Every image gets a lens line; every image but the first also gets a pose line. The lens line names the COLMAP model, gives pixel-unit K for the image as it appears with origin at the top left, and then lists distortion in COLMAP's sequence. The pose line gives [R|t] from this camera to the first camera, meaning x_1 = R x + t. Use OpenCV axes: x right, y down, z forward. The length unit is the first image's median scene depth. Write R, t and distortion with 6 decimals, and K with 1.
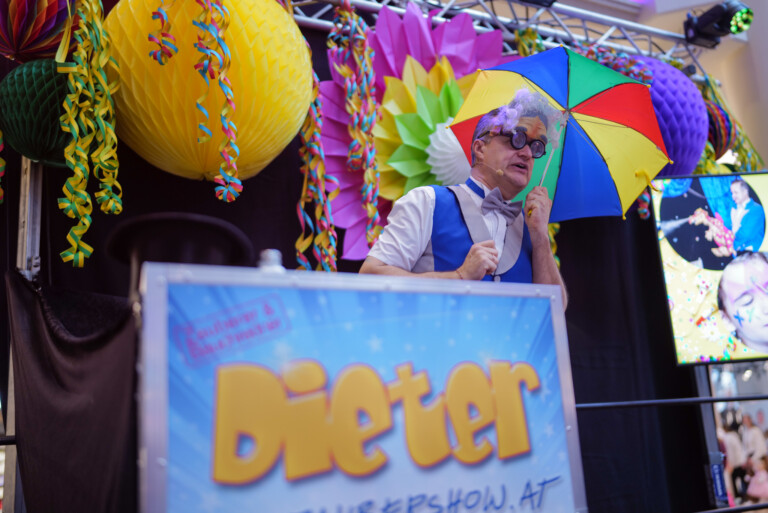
lens RADIAL K [[759.3, 0, 384.0], [0, 759.3, 256.5], [0, 0, 1]] dist [0.006672, -0.002189]
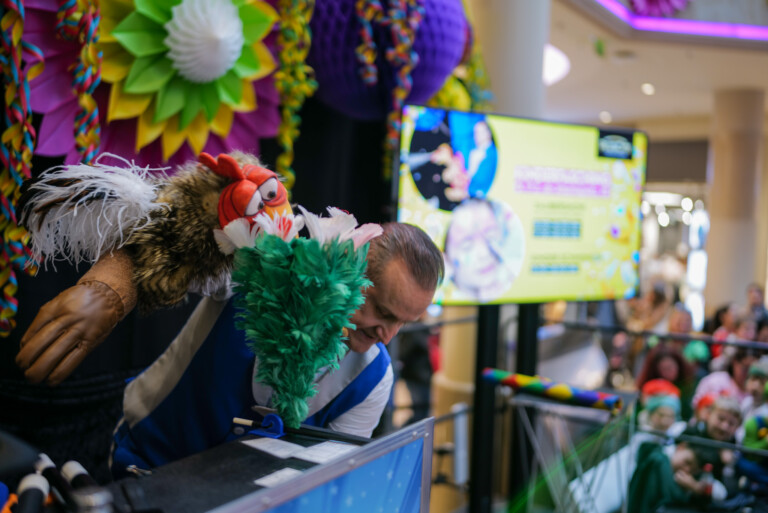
lens RADIAL K [[761.6, 0, 367.8], [0, 761.6, 261.3], [0, 0, 1]] dist [0.012658, 0.012471]
pose [[0.892700, 0.079596, 0.443567, -0.085208], [-0.195416, 0.955296, 0.221862, -0.123762], [-0.406078, -0.284736, 0.868347, 0.182262]]
